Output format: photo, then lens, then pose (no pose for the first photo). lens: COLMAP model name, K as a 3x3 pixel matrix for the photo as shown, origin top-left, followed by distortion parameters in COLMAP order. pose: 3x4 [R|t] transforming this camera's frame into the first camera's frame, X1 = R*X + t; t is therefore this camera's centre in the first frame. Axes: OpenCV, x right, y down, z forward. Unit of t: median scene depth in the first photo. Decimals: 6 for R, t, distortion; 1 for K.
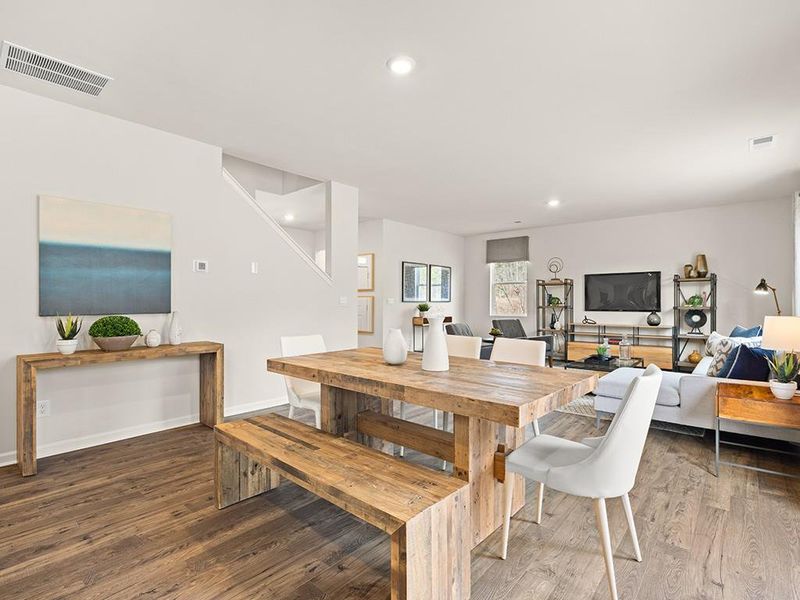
lens RADIAL K [[399.1, 0, 399.5], [0, 399.1, 303.7], [0, 0, 1]] dist [-0.014189, 0.004572]
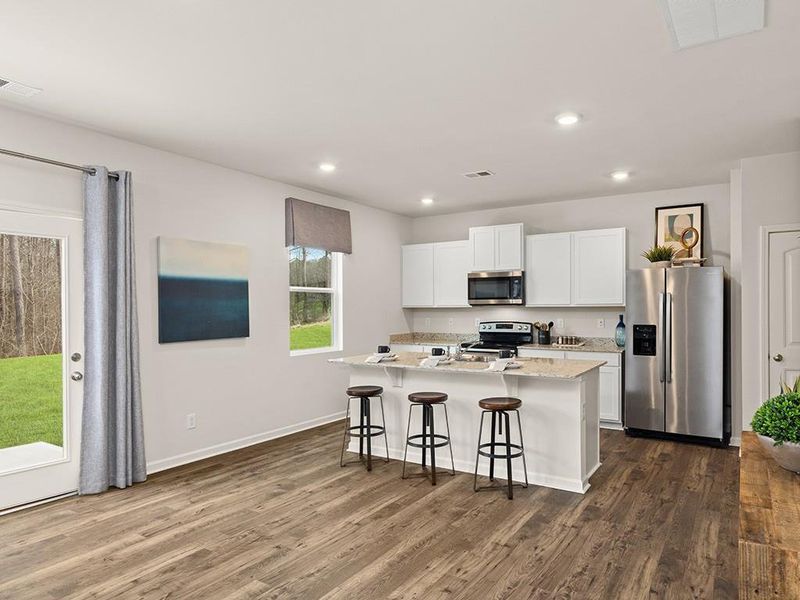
lens RADIAL K [[516.3, 0, 432.3], [0, 516.3, 310.1], [0, 0, 1]] dist [0.007606, -0.003560]
pose [[-0.985582, 0.004301, -0.169143, -0.092658], [0.002870, 0.999958, 0.008703, -0.032638], [0.169174, 0.008092, -0.985553, 0.702458]]
